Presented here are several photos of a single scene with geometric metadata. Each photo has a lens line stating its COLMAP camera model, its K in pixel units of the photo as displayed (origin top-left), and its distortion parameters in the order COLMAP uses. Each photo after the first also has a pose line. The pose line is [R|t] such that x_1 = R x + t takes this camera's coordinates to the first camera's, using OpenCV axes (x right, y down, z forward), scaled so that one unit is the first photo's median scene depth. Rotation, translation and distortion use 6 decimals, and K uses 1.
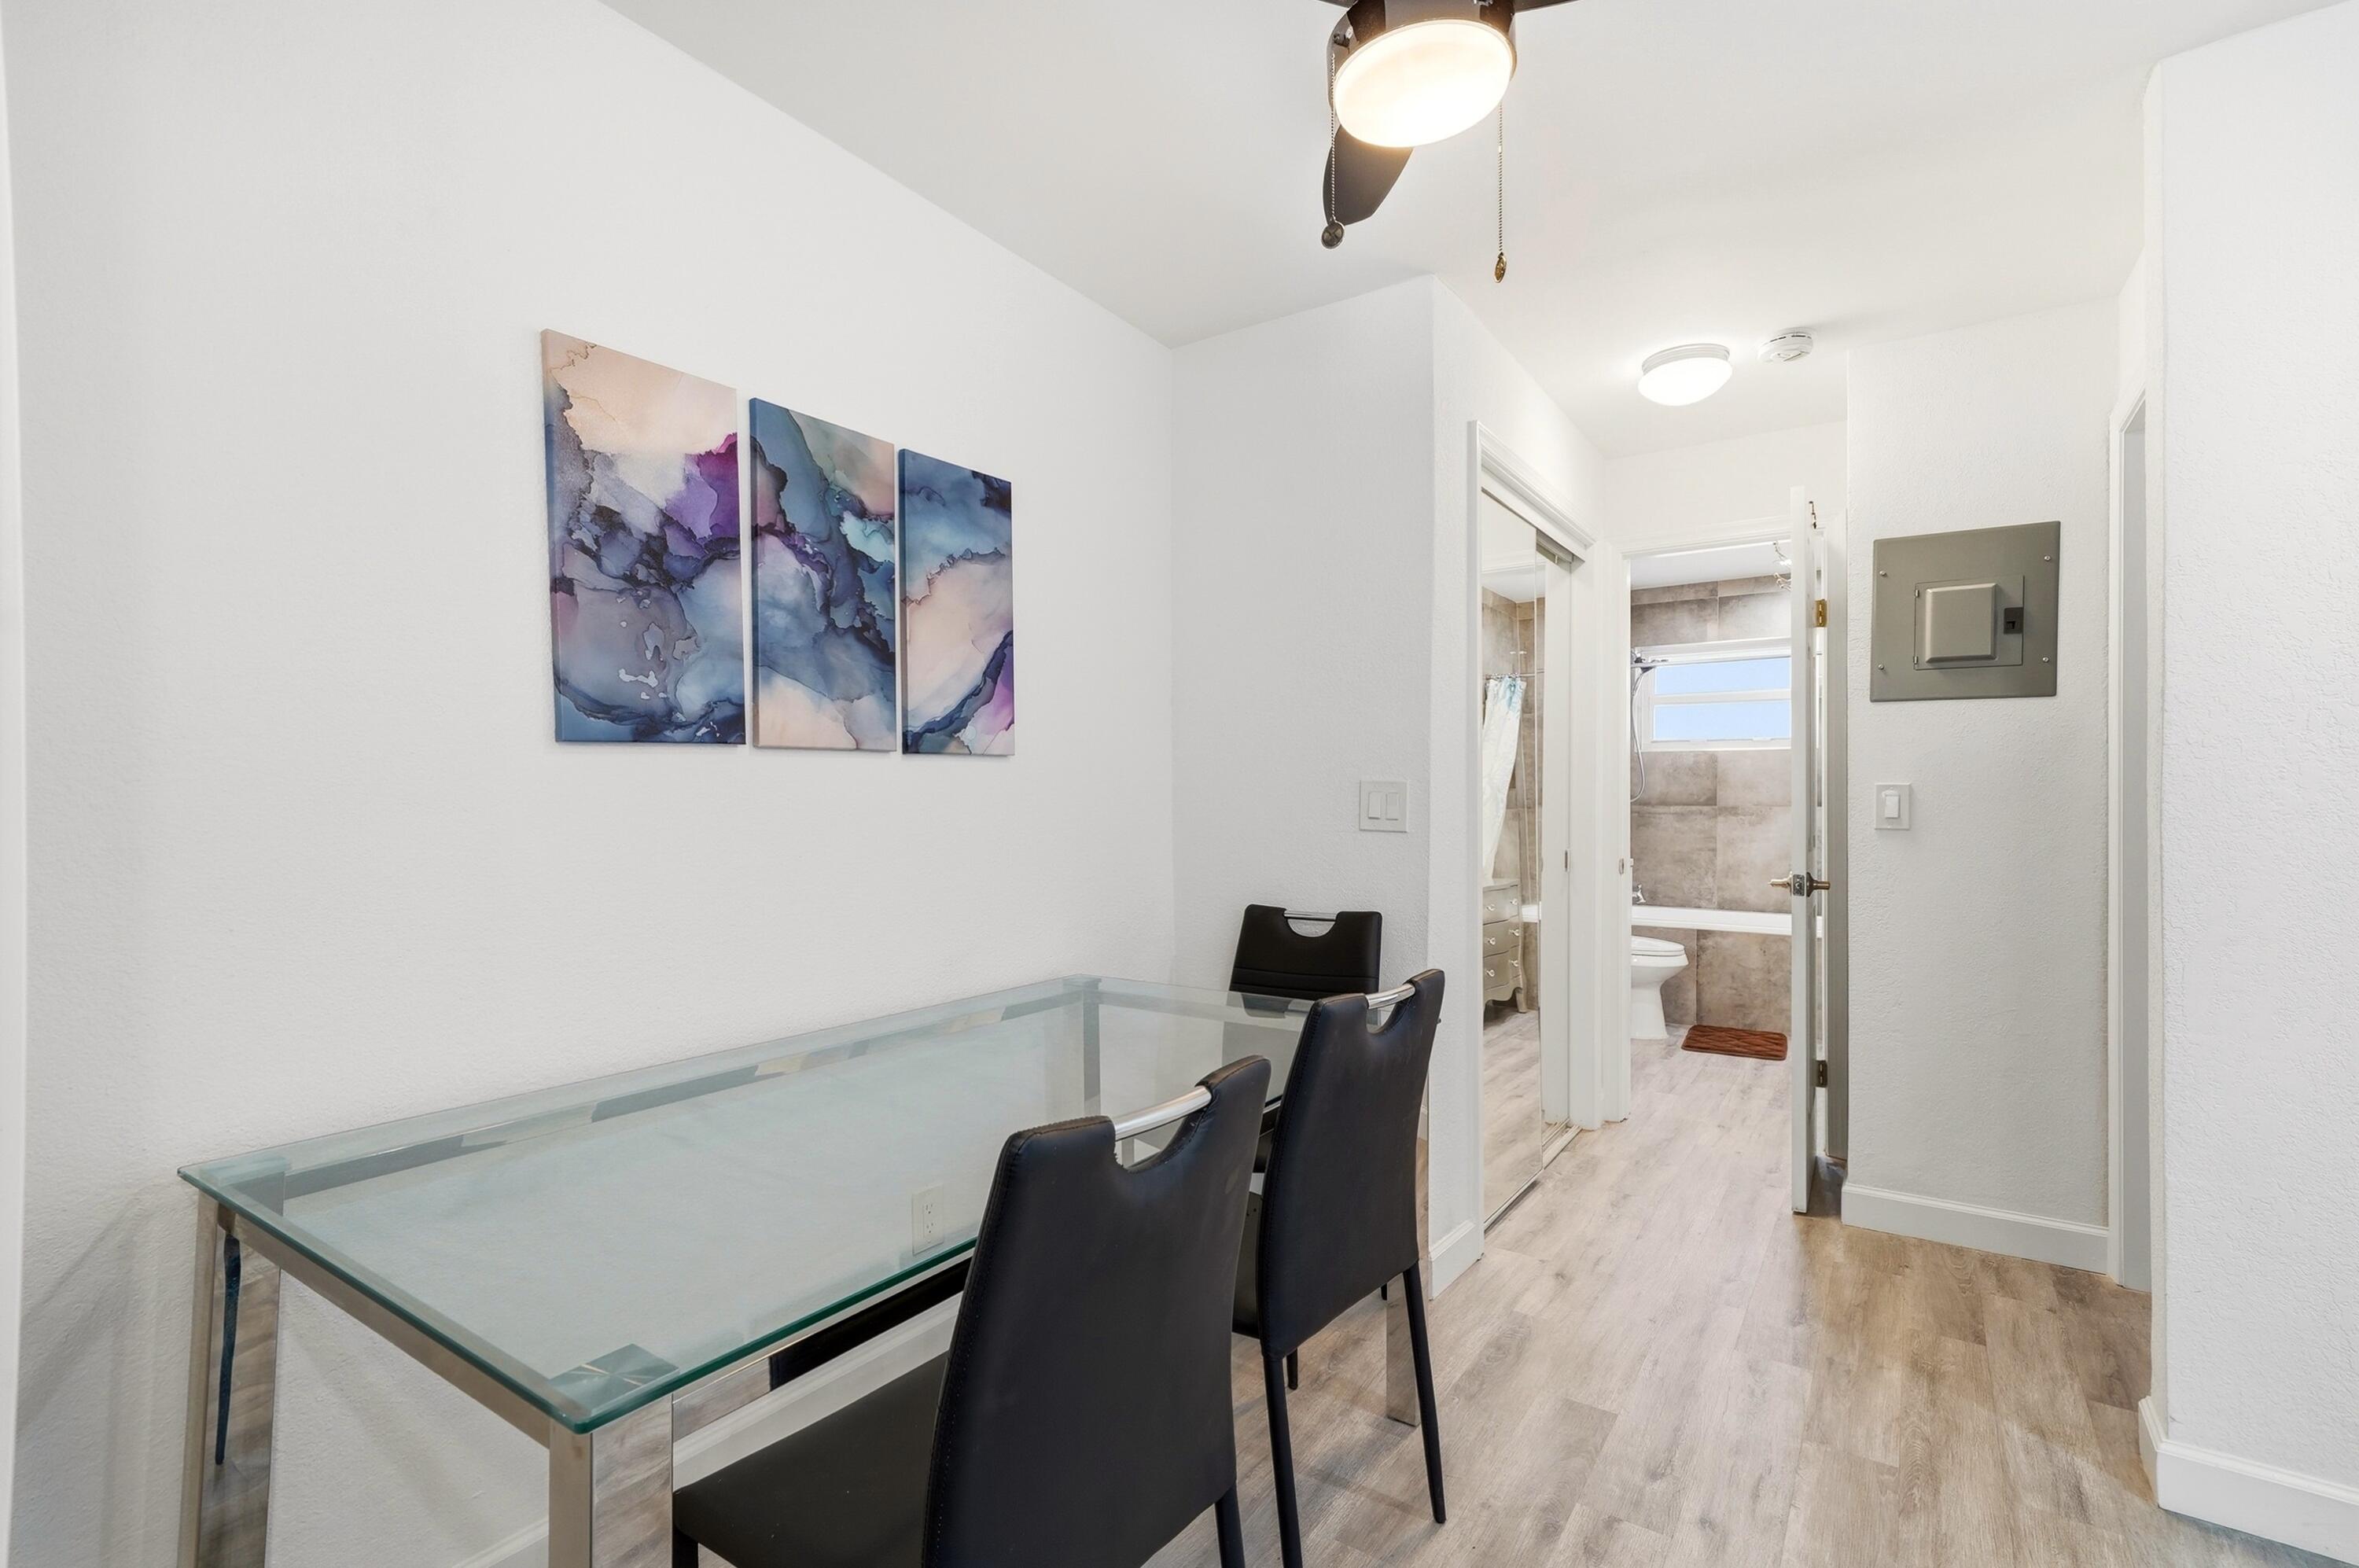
lens RADIAL K [[1065.4, 0, 1181.4], [0, 1065.4, 803.0], [0, 0, 1]] dist [0.005060, 0.003127]
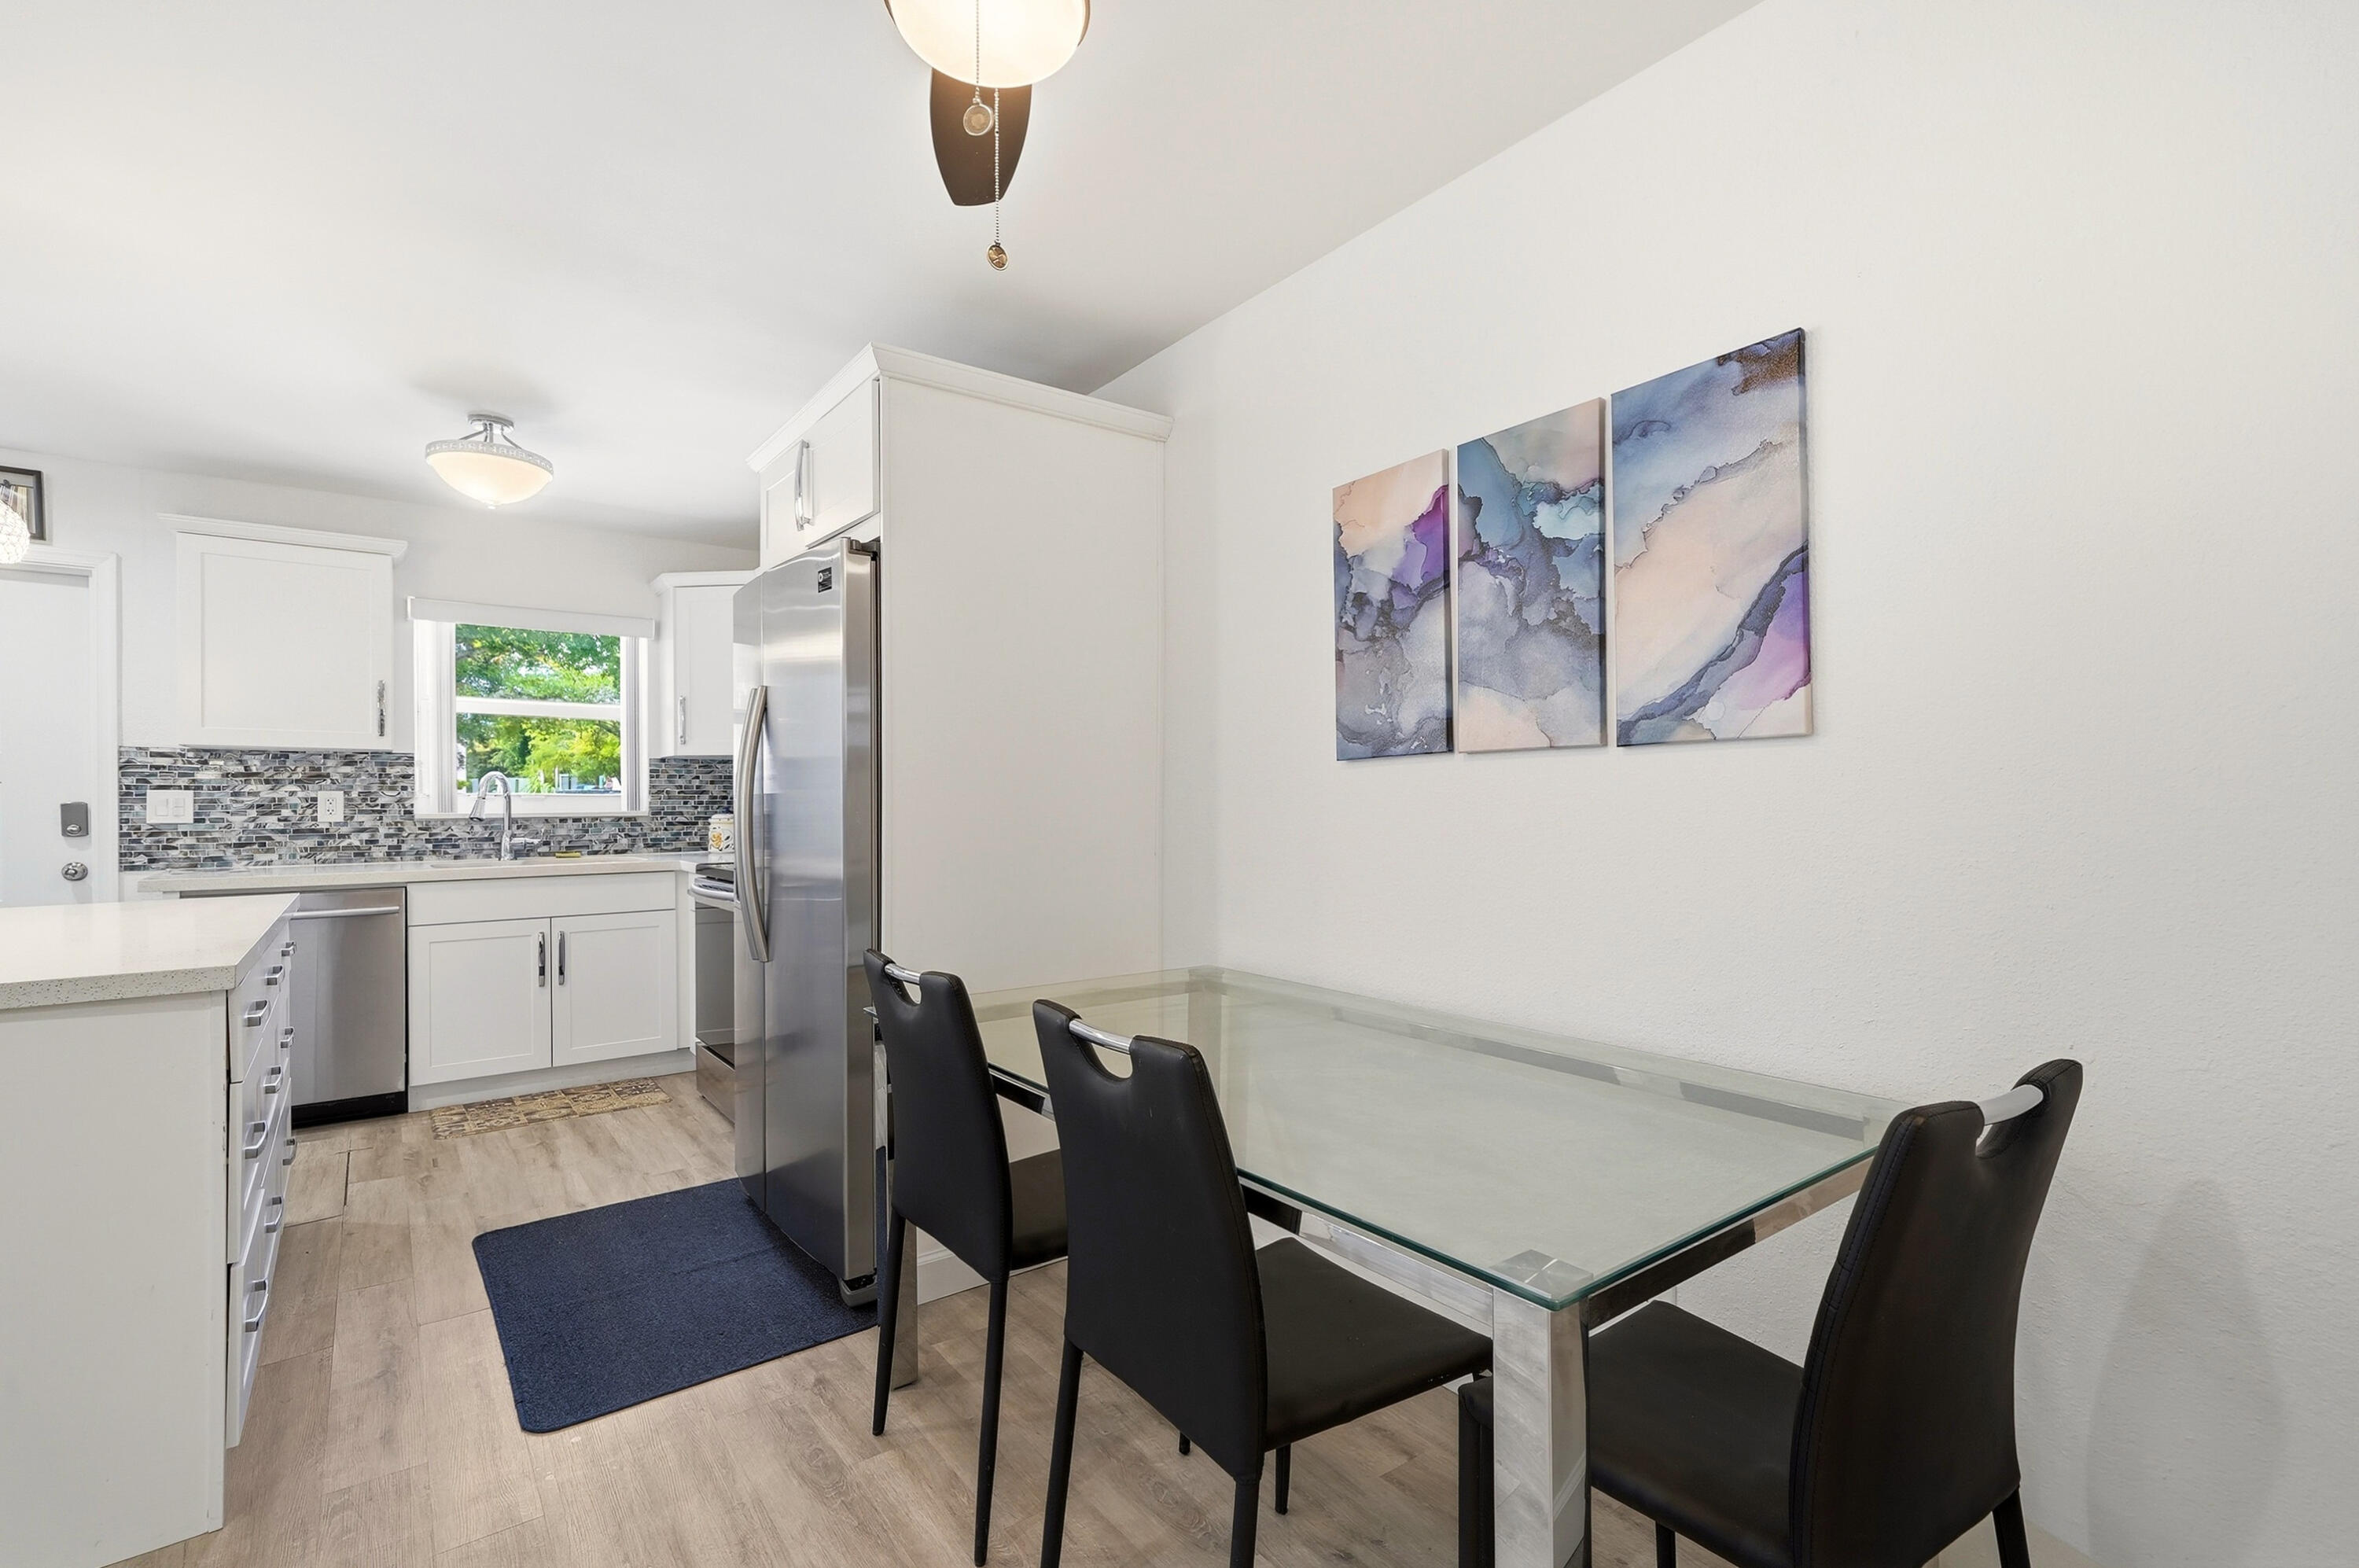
lens RADIAL K [[1065.4, 0, 1177.2], [0, 1065.4, 805.1], [0, 0, 1]] dist [0.005060, 0.003127]
pose [[-0.323415, 0.011860, -0.946183, 0.704255], [0.000775, 0.999924, 0.012268, -0.010935], [0.946257, 0.003234, -0.323399, 0.989079]]
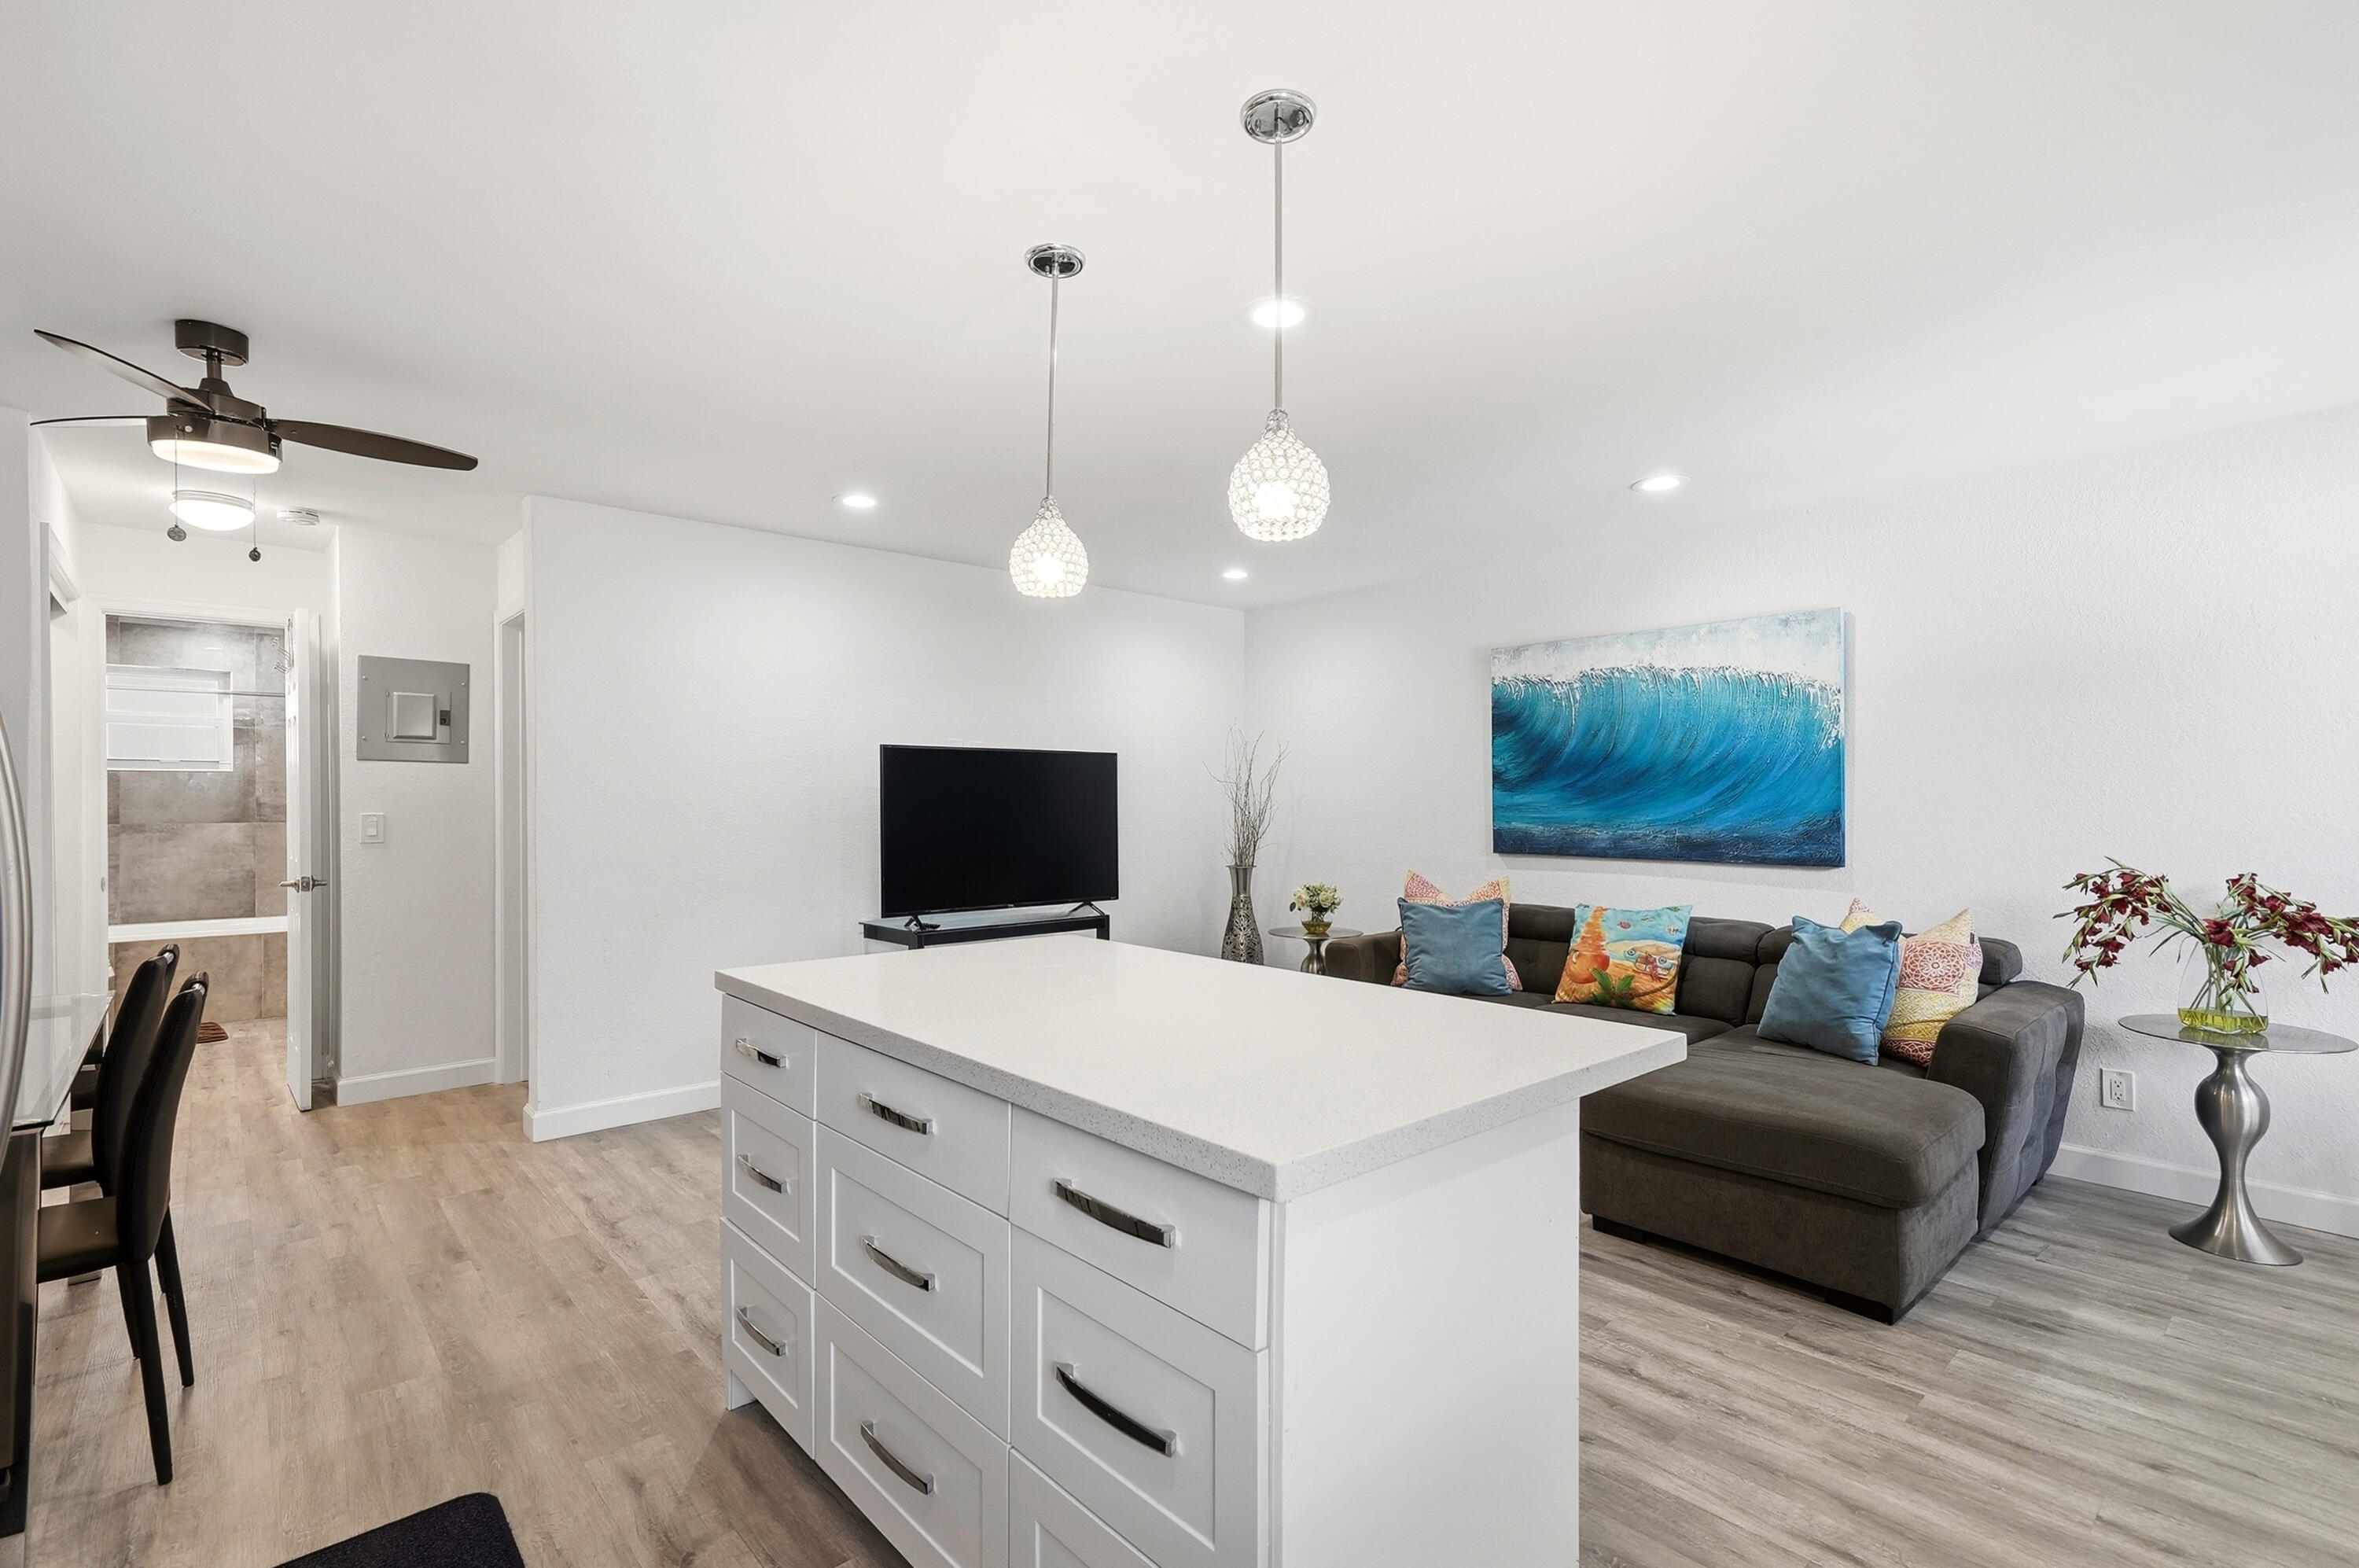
lens RADIAL K [[1083.7, 0, 1183.6], [0, 1083.7, 797.1], [0, 0, 1]] dist [0.020481, -0.000394]
pose [[0.236473, 0.001686, 0.971637, -0.852772], [0.004034, 0.999988, -0.002717, -0.047108], [-0.971630, 0.004562, 0.236463, -0.740034]]
